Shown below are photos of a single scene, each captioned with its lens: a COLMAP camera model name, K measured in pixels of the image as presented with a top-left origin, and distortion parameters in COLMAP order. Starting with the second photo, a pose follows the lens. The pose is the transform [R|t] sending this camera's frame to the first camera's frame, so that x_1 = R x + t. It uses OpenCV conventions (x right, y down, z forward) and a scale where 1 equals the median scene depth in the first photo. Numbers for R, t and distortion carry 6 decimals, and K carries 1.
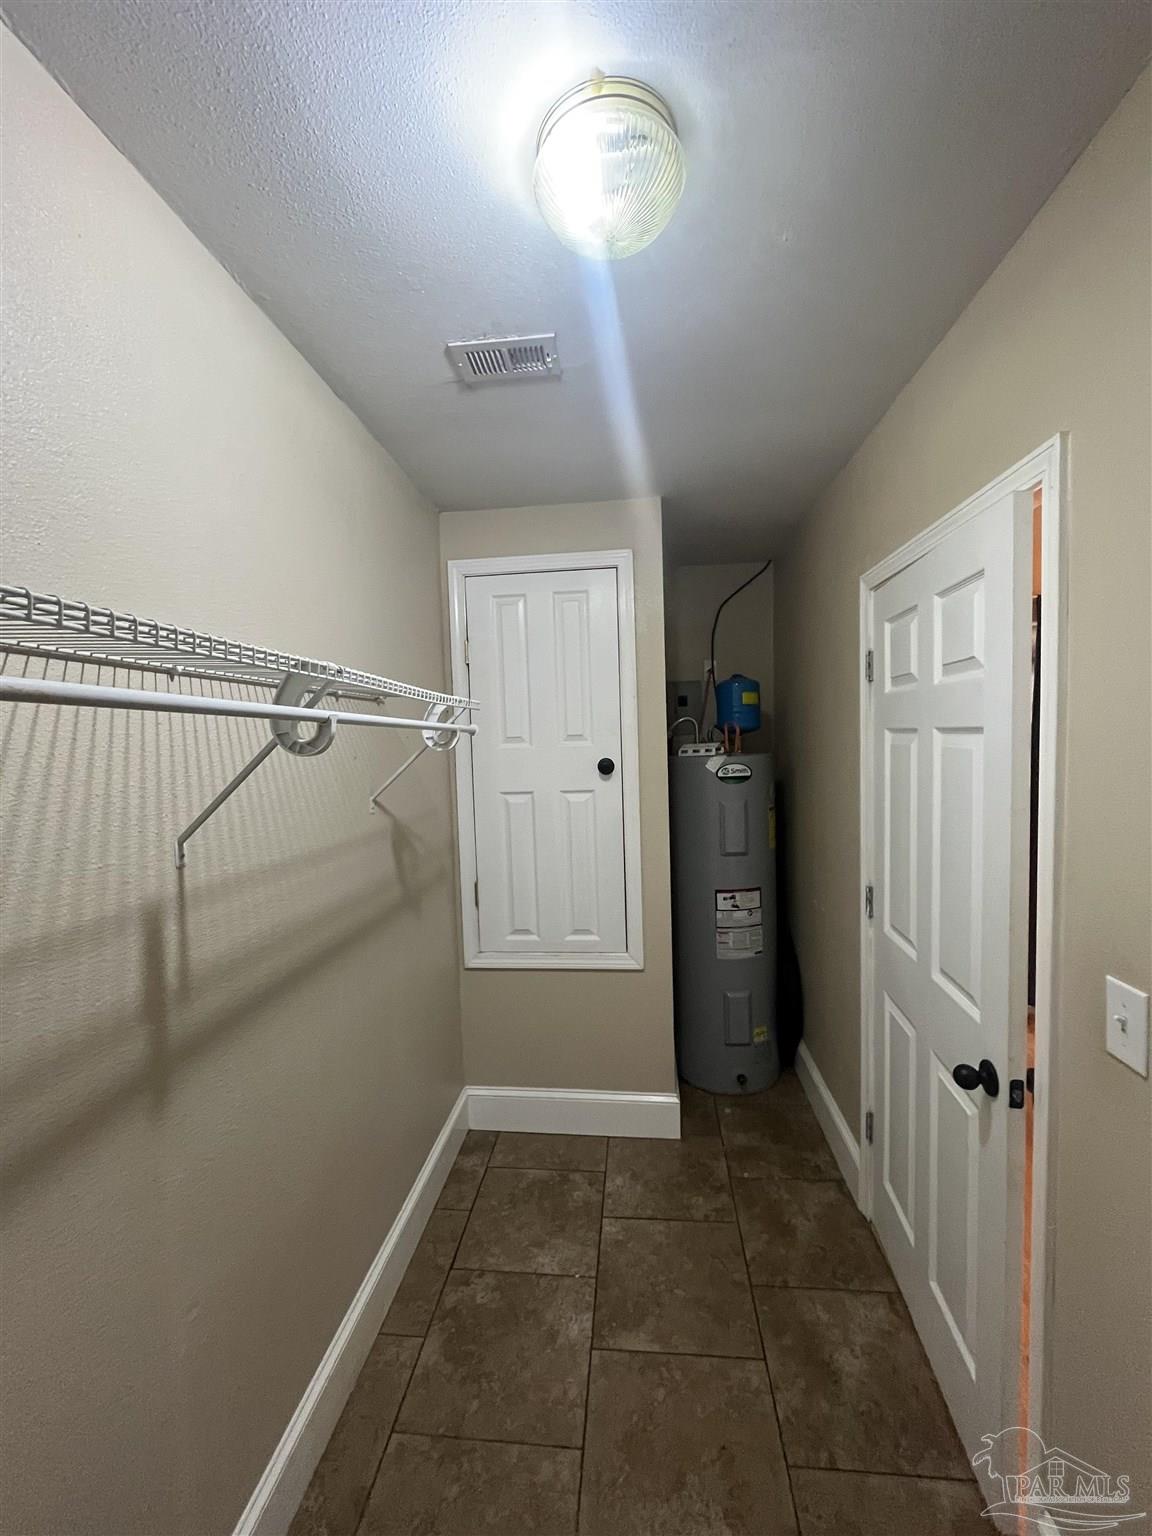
lens RADIAL K [[621.6, 0, 581.1], [0, 621.6, 766.0], [0, 0, 1]] dist [-0.003030, 0.000470]
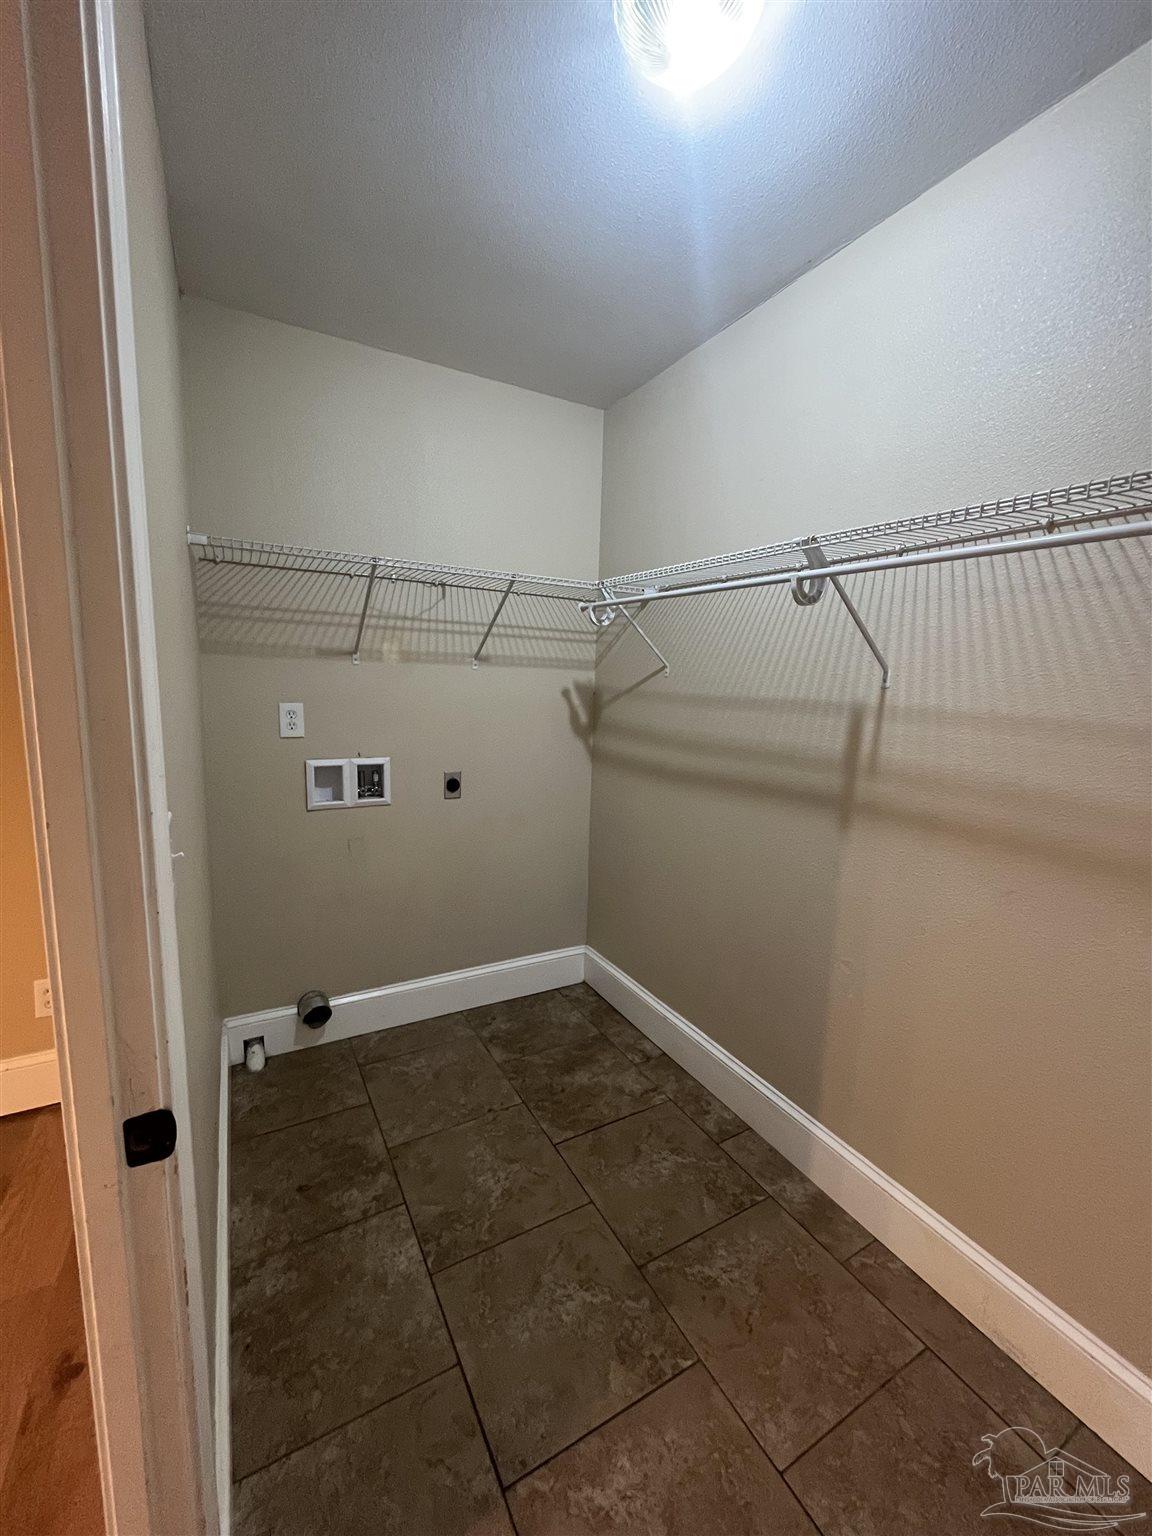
lens RADIAL K [[621.6, 0, 581.1], [0, 621.6, 766.0], [0, 0, 1]] dist [-0.003030, 0.000470]
pose [[-0.824468, 0.107222, -0.555658, 0.753959], [-0.017470, 0.976596, 0.214369, 0.041436], [0.565639, 0.186448, -0.803299, 1.775592]]
